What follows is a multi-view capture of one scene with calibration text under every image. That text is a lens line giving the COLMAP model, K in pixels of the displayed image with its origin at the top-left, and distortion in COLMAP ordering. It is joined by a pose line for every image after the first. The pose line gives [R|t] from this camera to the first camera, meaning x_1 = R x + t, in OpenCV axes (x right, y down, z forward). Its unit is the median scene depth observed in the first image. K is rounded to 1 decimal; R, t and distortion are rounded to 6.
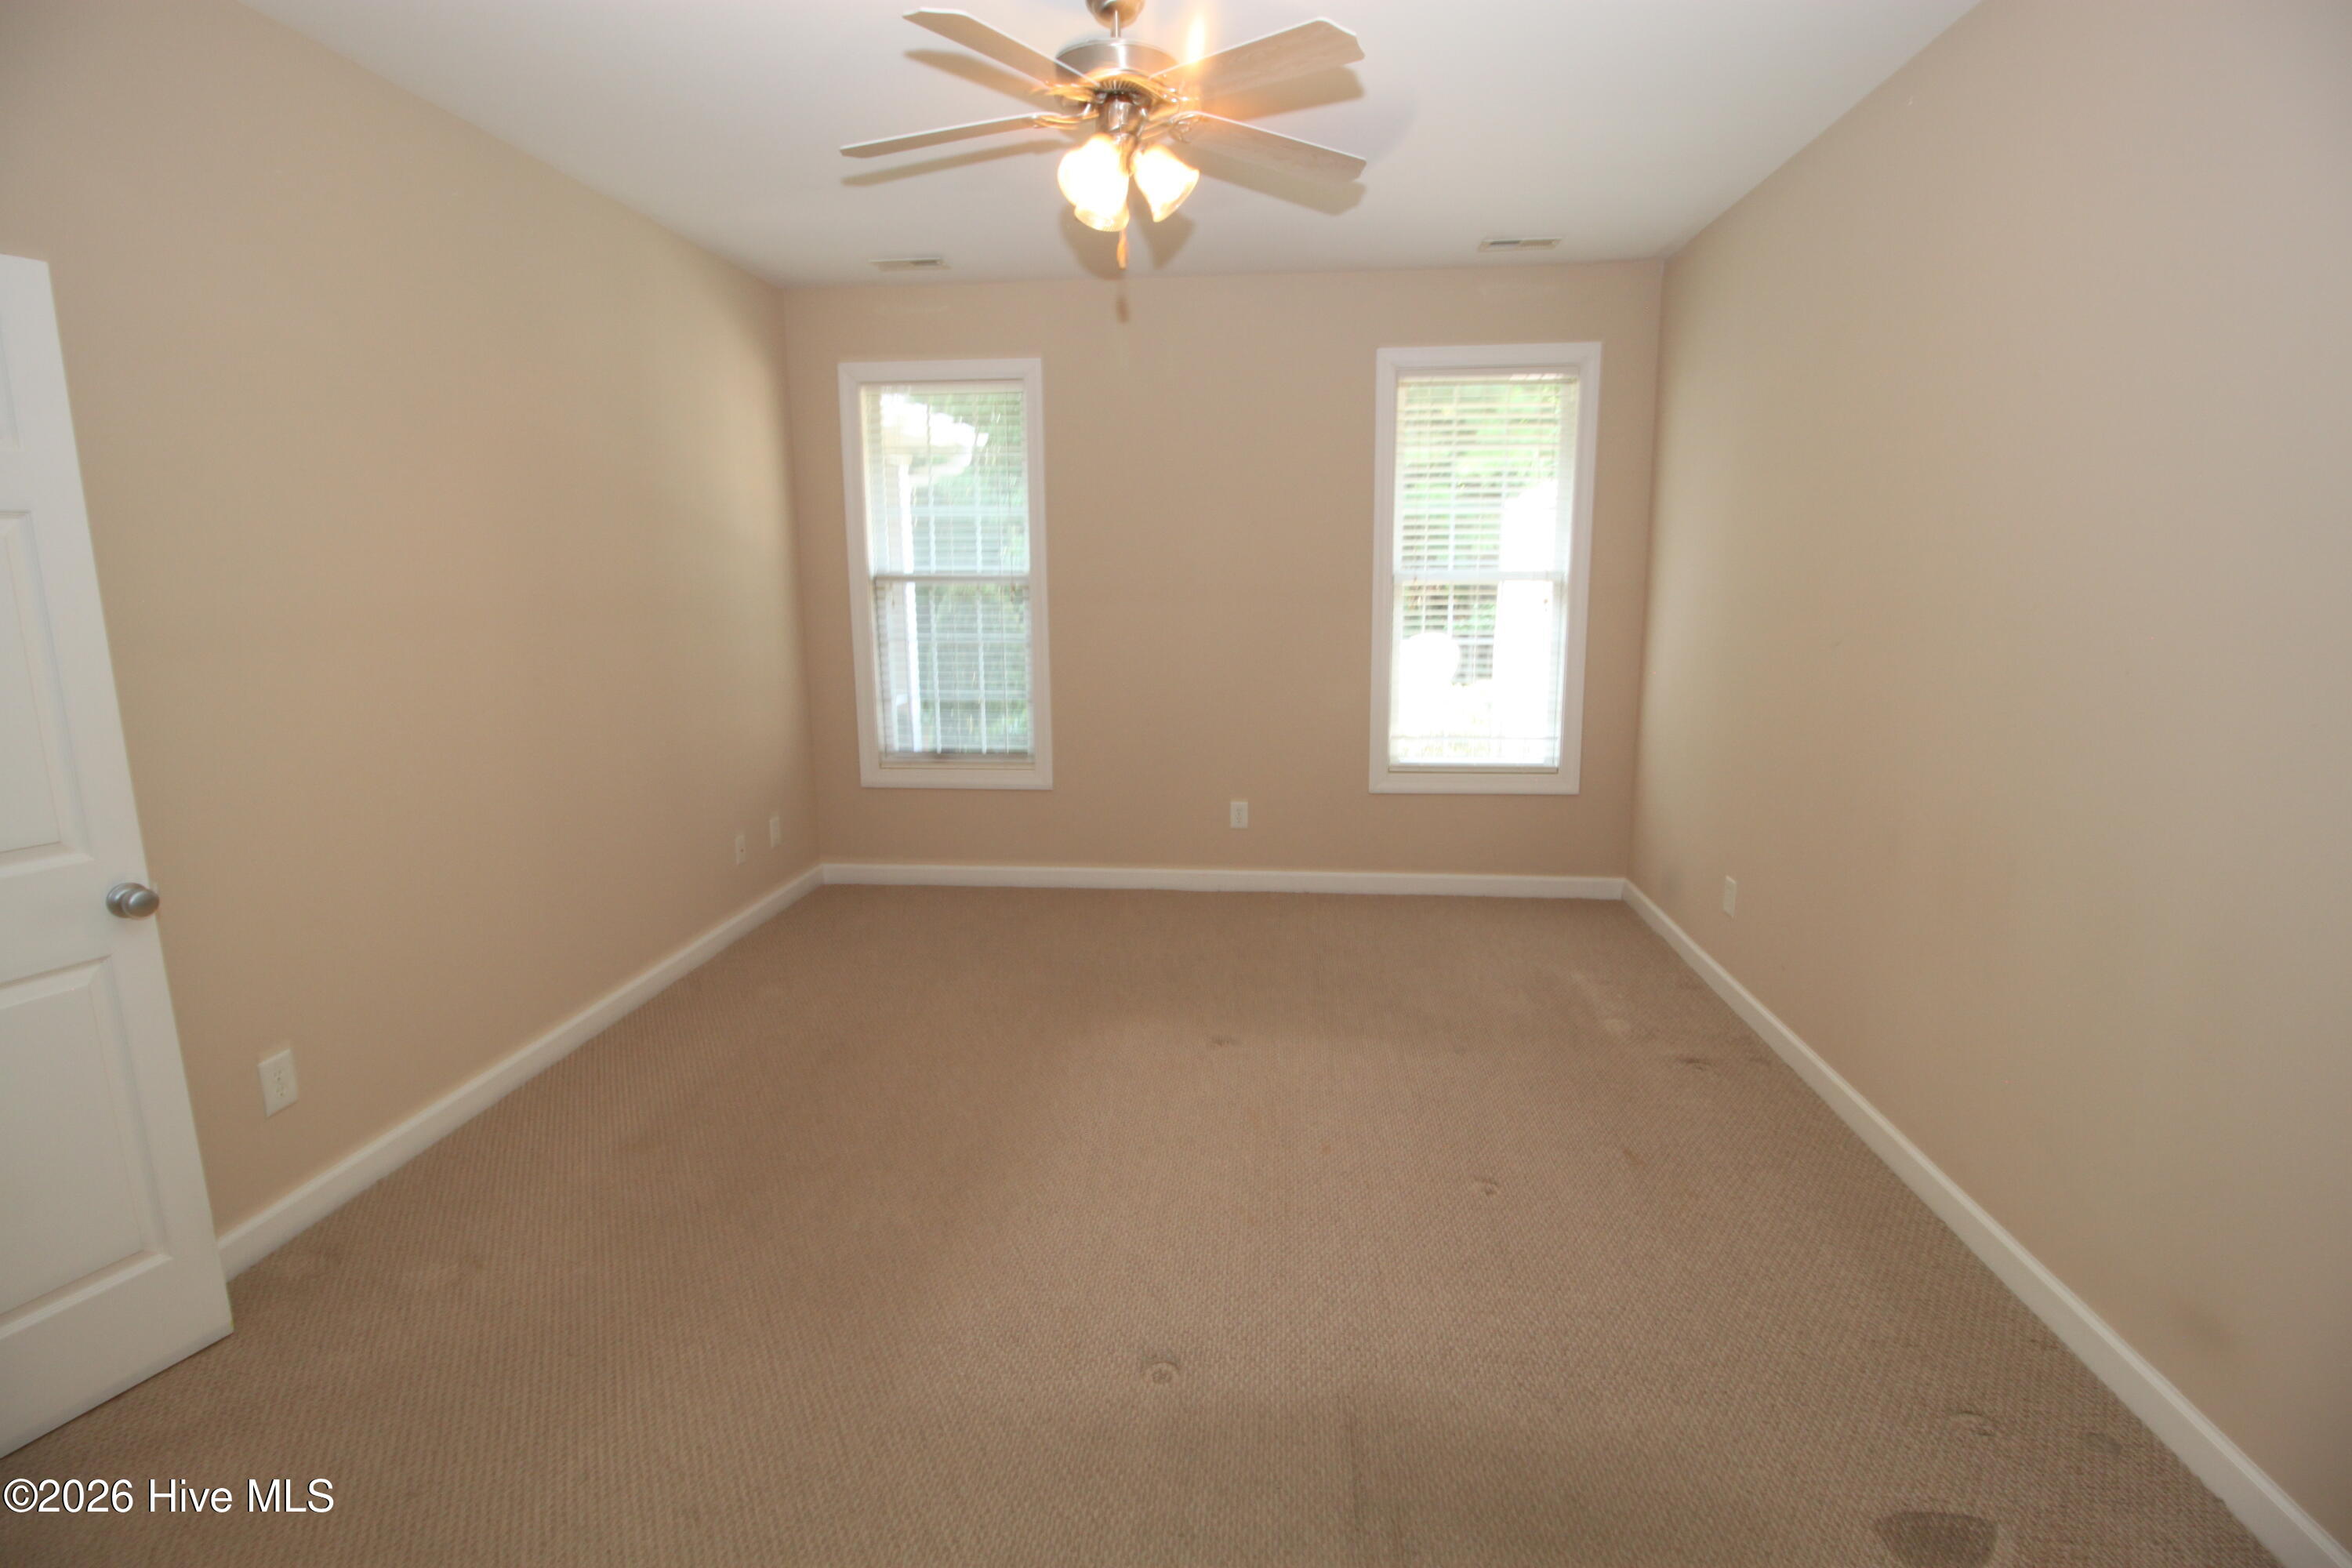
lens RADIAL K [[1092.9, 0, 1176.1], [0, 1092.9, 771.6], [0, 0, 1]] dist [-0.004891, -0.010173]
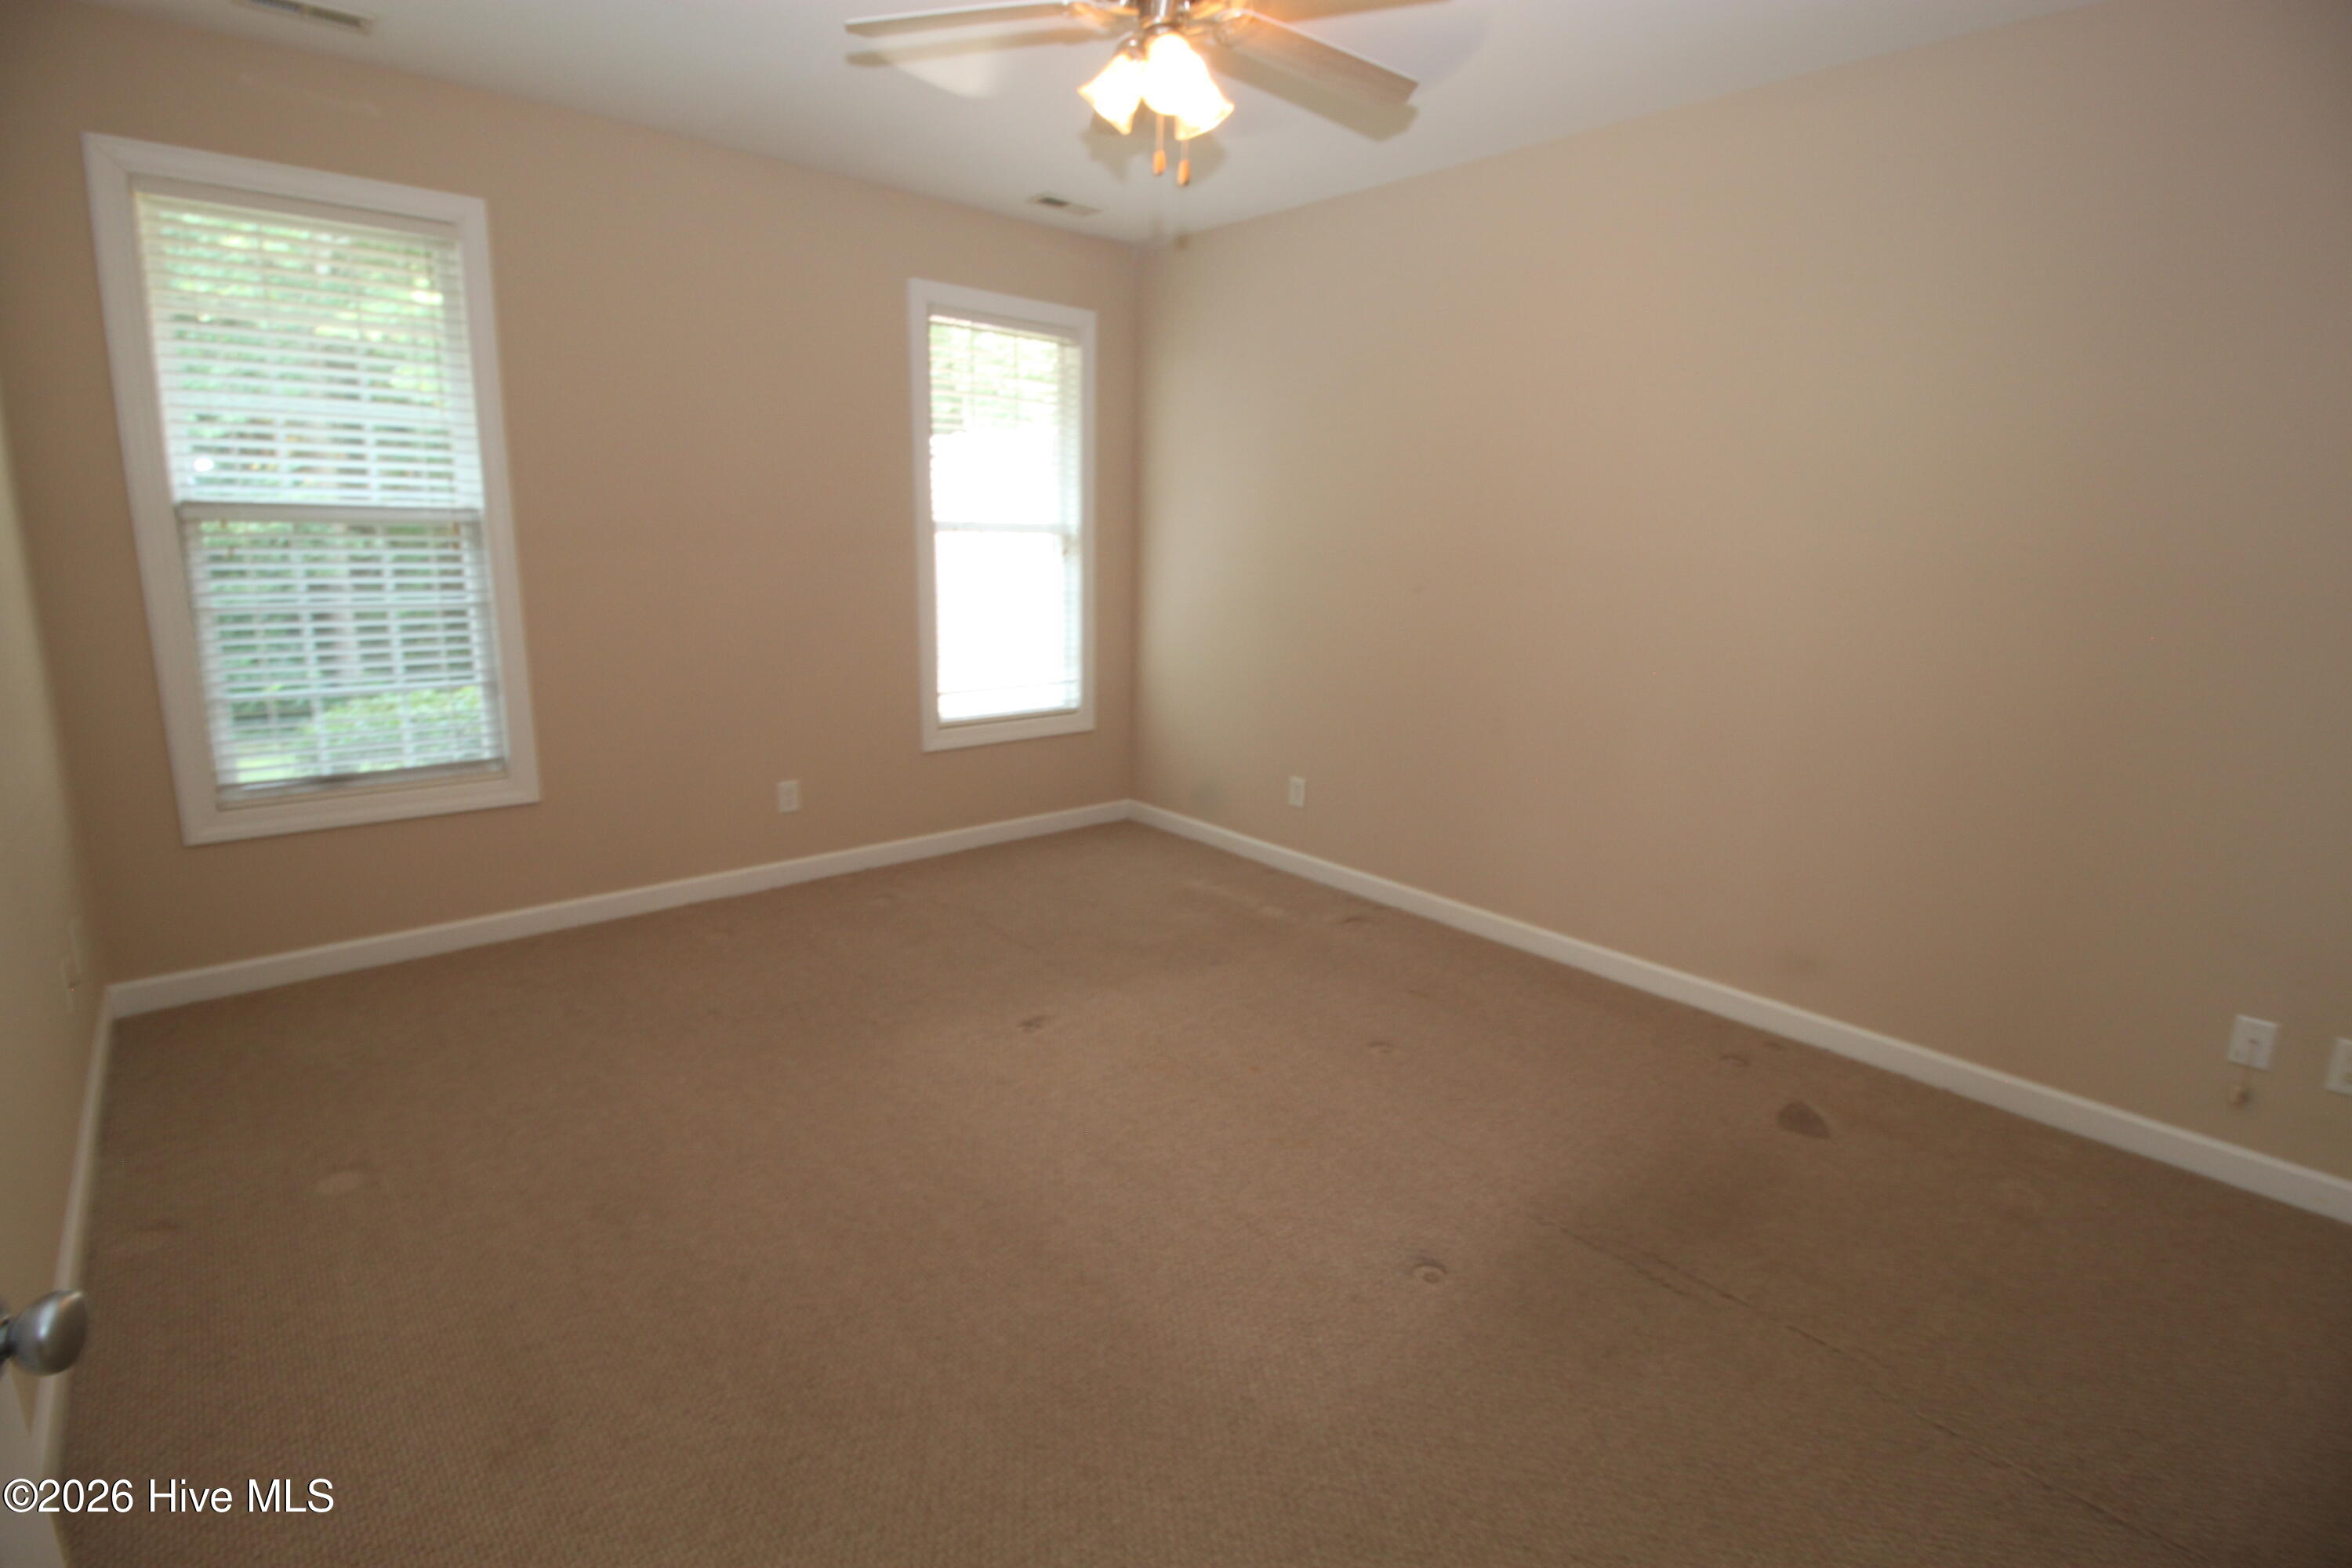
lens RADIAL K [[1092.9, 0, 1174.5], [0, 1092.9, 782.1], [0, 0, 1]] dist [-0.004891, -0.010173]
pose [[0.671432, -0.142834, 0.727171, -0.381778], [0.103407, 0.989708, 0.098922, -0.028018], [-0.733816, 0.008775, 0.679291, 0.191407]]
